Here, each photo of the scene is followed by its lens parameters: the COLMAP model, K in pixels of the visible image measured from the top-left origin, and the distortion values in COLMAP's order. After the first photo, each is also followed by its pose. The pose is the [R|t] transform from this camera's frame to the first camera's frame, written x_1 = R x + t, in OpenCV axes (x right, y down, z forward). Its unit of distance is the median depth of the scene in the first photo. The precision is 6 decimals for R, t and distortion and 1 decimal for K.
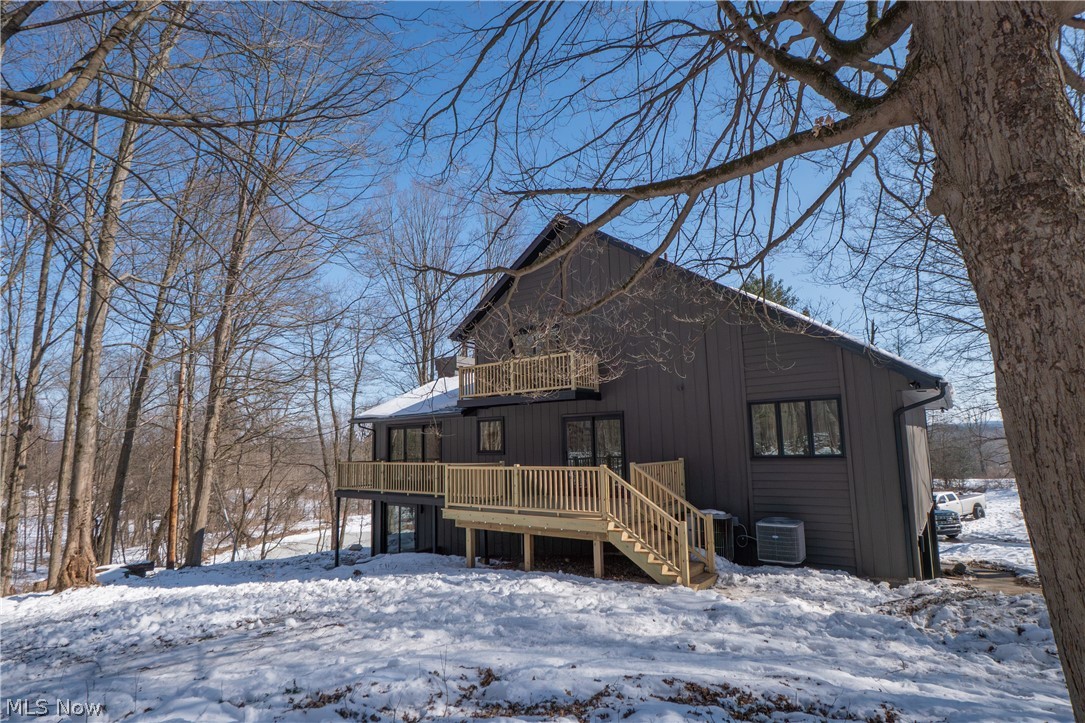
lens RADIAL K [[550.3, 0, 536.8], [0, 550.3, 372.6], [0, 0, 1]] dist [0.001163, -0.000165]
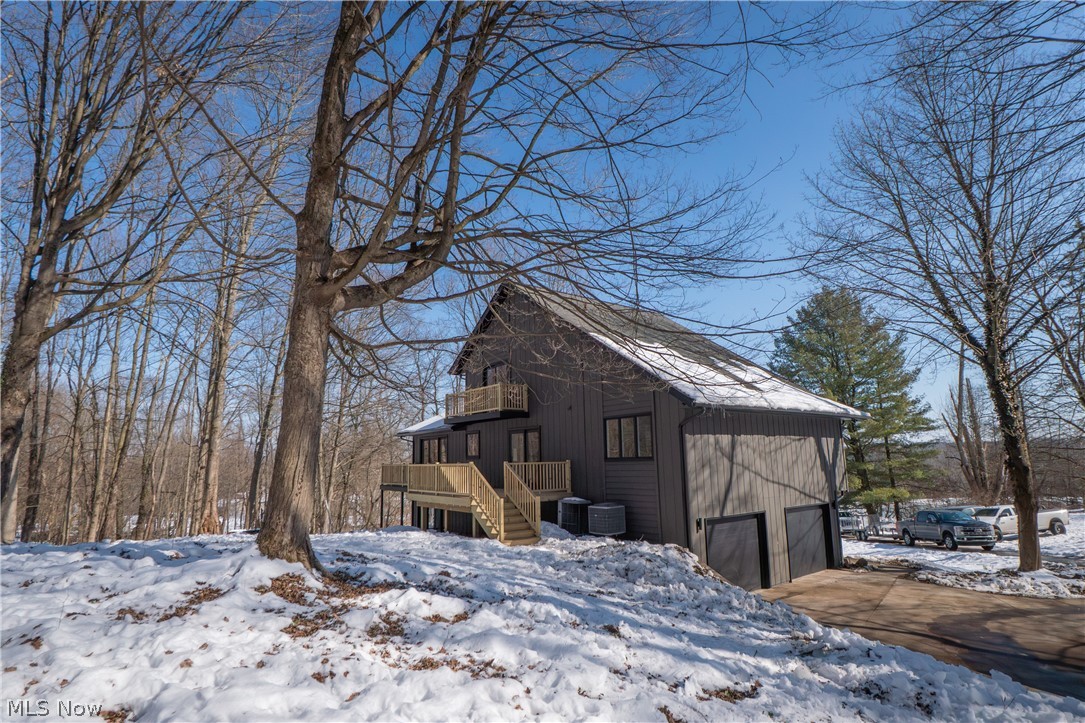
lens RADIAL K [[550.3, 0, 536.8], [0, 550.3, 372.6], [0, 0, 1]] dist [0.001163, -0.000165]
pose [[0.960231, -0.041219, -0.276149, 0.540079], [0.034527, 0.998981, -0.029053, -0.020679], [0.277065, 0.018363, 0.960676, -0.299053]]
